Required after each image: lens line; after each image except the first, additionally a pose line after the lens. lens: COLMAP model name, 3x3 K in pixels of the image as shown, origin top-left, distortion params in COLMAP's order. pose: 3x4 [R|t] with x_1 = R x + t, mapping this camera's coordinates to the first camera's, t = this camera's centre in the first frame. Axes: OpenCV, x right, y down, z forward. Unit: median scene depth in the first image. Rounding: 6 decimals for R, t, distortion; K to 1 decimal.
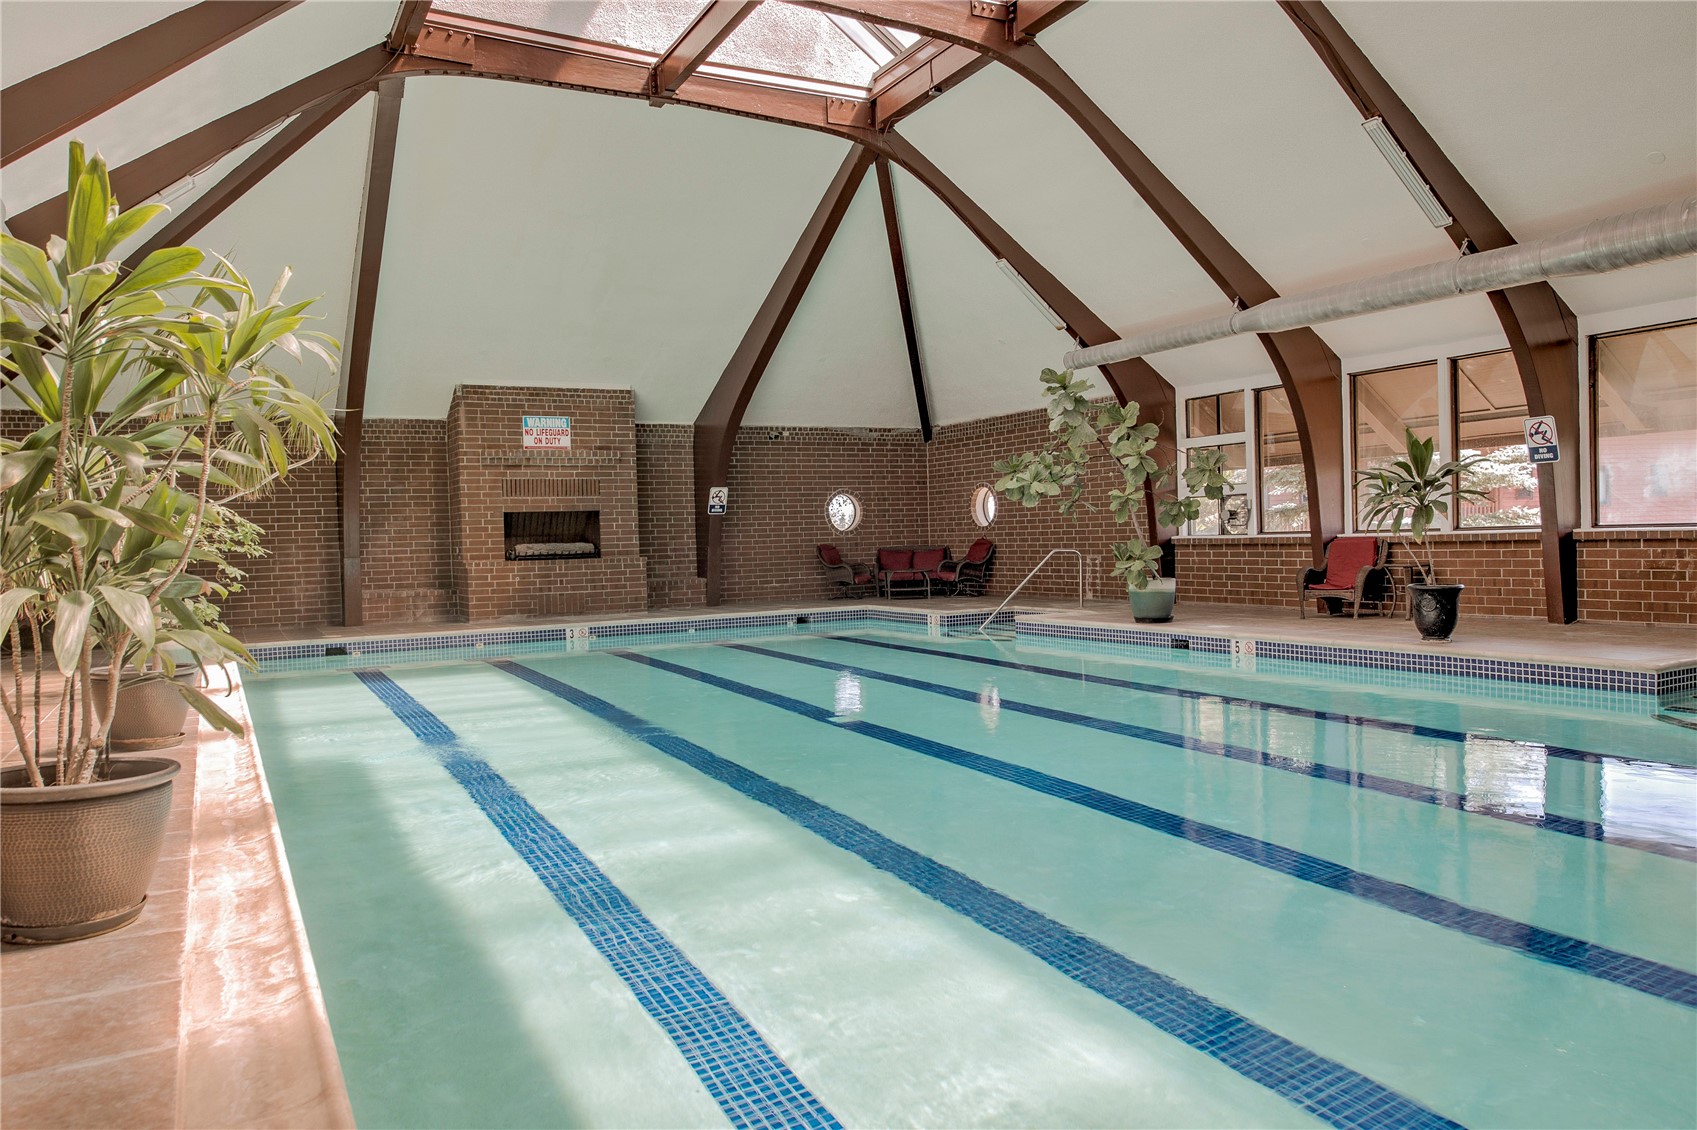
lens RADIAL K [[1165.0, 0, 852.3], [0, 1165.0, 561.9], [0, 0, 1]] dist [-0.001291, -0.000235]
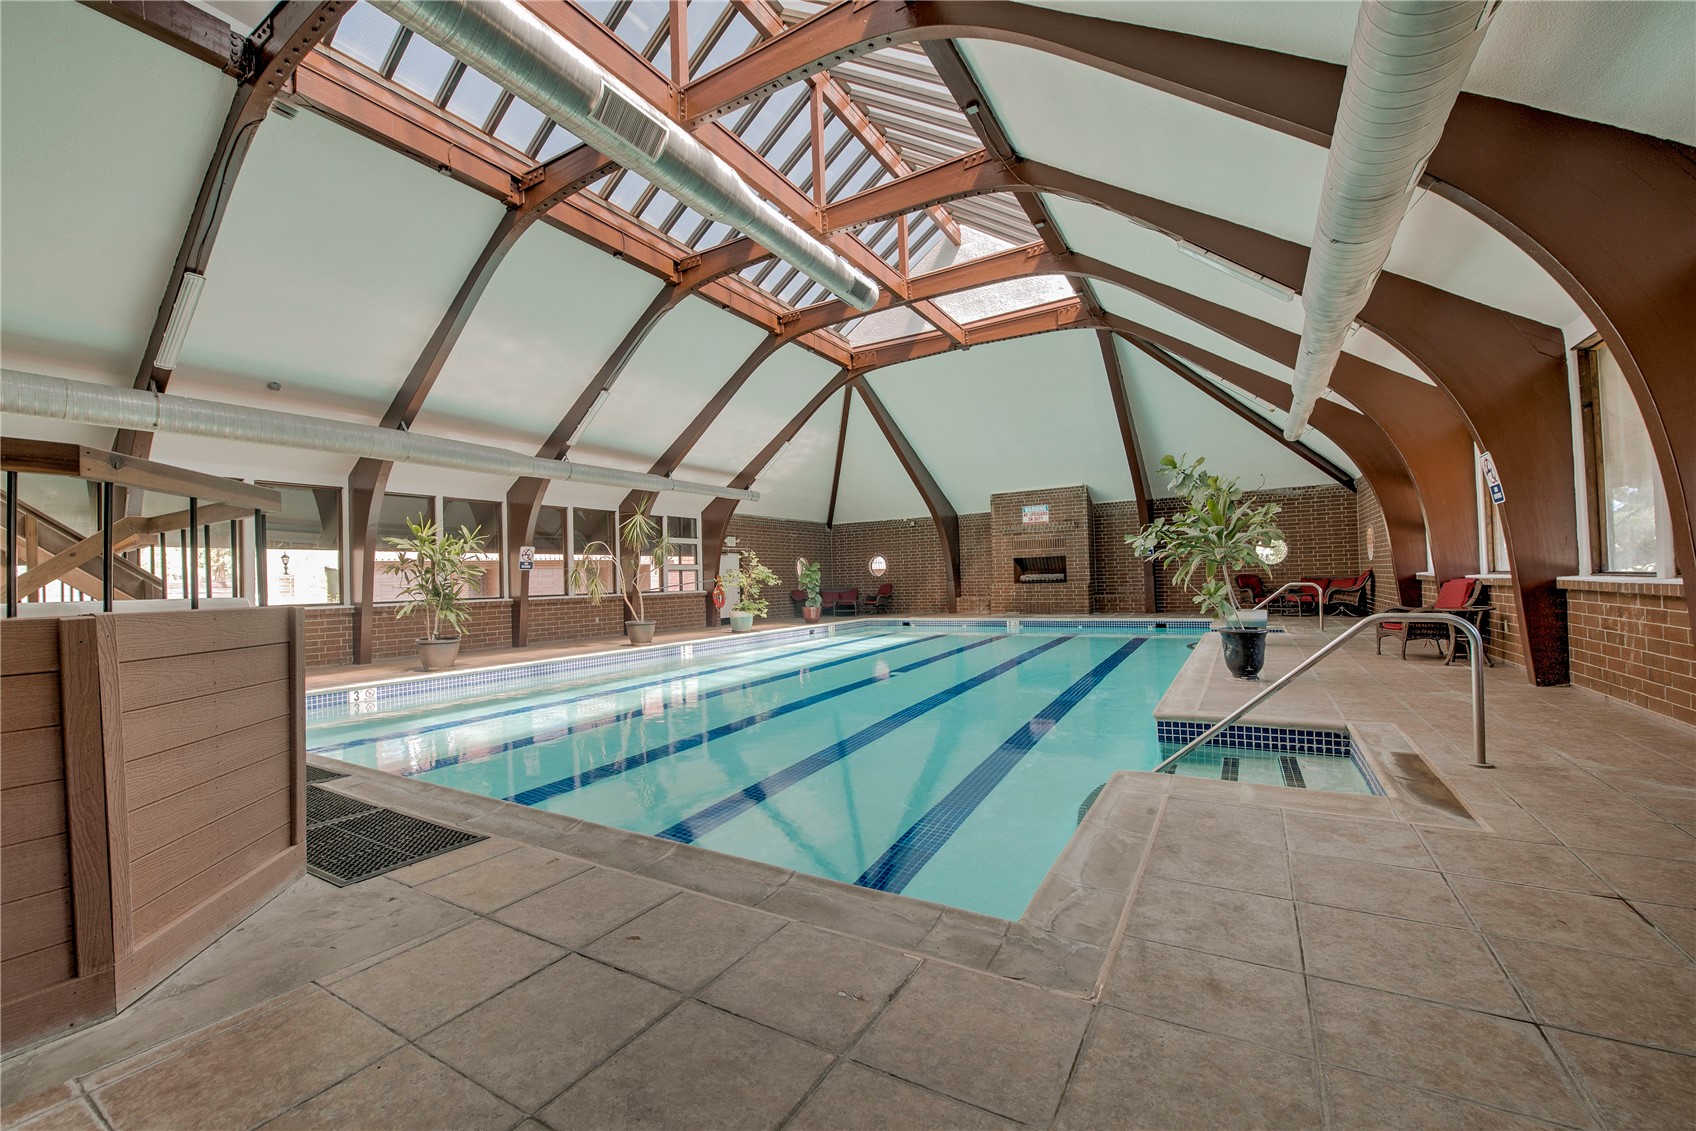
lens RADIAL K [[675.0, 0, 848.6], [0, 675.0, 567.9], [0, 0, 1]] dist [0.000693, 0.000010]
pose [[0.511193, -0.002561, -0.859462, 0.509630], [-0.003062, 0.999984, -0.004801, -0.020193], [0.859460, 0.005085, 0.511177, 0.200623]]
